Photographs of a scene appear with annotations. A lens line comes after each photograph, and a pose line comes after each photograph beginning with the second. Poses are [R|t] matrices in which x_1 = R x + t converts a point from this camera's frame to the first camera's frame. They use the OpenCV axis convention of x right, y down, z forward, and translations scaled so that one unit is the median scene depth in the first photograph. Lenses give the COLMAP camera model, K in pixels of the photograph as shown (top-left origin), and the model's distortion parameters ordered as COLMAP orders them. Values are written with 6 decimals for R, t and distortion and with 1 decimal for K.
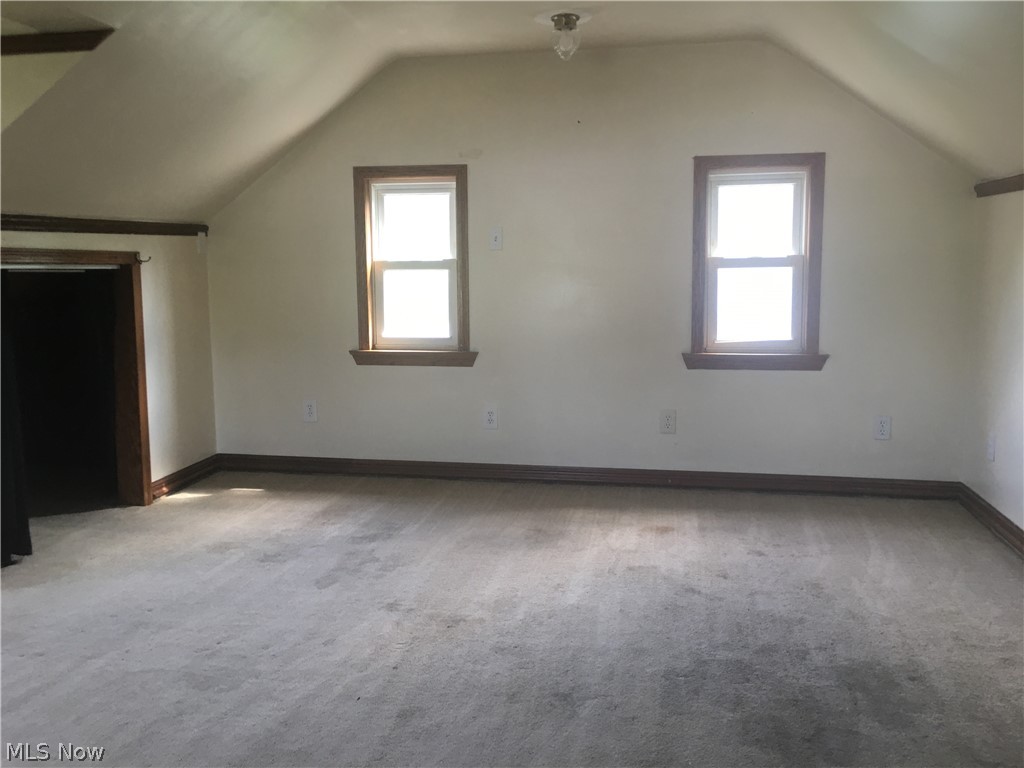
lens RADIAL K [[879.1, 0, 533.7], [0, 879.1, 381.0], [0, 0, 1]] dist [0.119578, -0.153805]
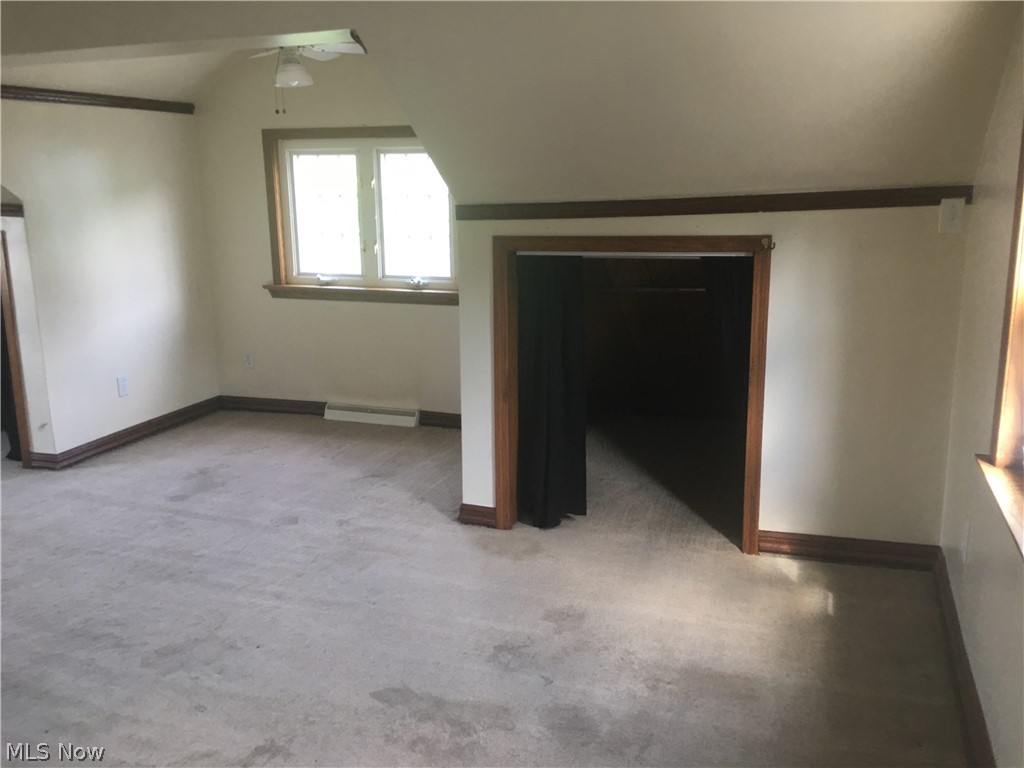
lens RADIAL K [[875.4, 0, 513.6], [0, 875.4, 372.8], [0, 0, 1]] dist [0.105336, -0.152293]
pose [[-0.179035, 0.214670, -0.960137, 0.382482], [-0.102800, 0.966481, 0.235258, -0.212334], [0.978457, 0.140822, -0.150966, 1.055598]]
